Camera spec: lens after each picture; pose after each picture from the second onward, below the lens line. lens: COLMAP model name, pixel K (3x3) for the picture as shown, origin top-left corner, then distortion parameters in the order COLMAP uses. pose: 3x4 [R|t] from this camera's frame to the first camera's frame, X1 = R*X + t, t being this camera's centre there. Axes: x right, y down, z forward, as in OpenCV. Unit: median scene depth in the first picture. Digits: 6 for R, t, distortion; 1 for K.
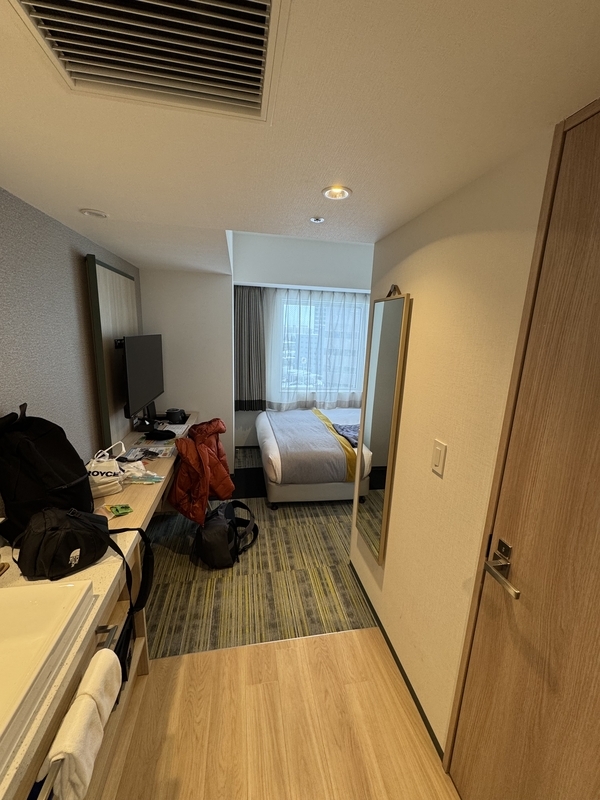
lens RADIAL K [[318.3, 0, 300.6], [0, 318.3, 401.7], [0, 0, 1]] dist [-0.001894, -0.000129]
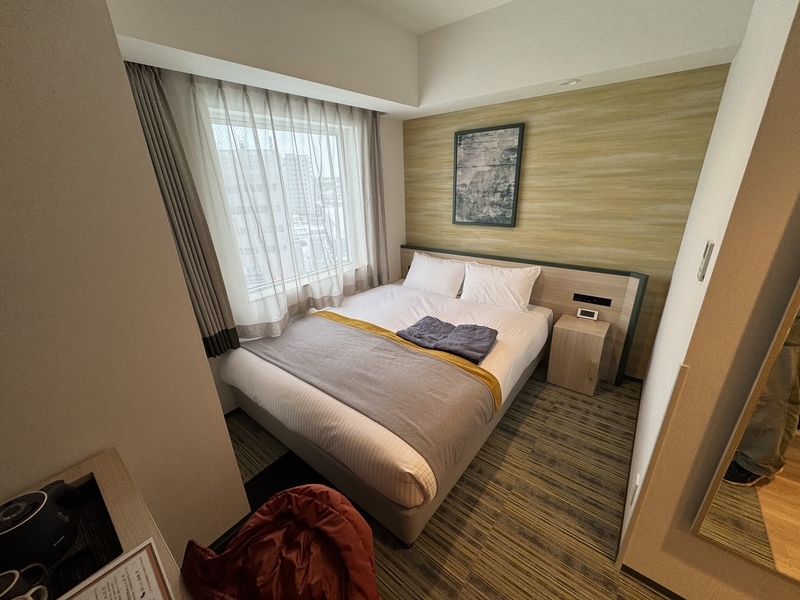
lens RADIAL K [[318.3, 0, 401.3], [0, 318.3, 300.8], [0, 0, 1]] dist [-0.001894, -0.000129]
pose [[0.751273, -0.293486, 0.591147, -0.247778], [0.202068, 0.954959, 0.217304, -0.124977], [-0.628297, -0.043803, 0.776739, 0.570473]]
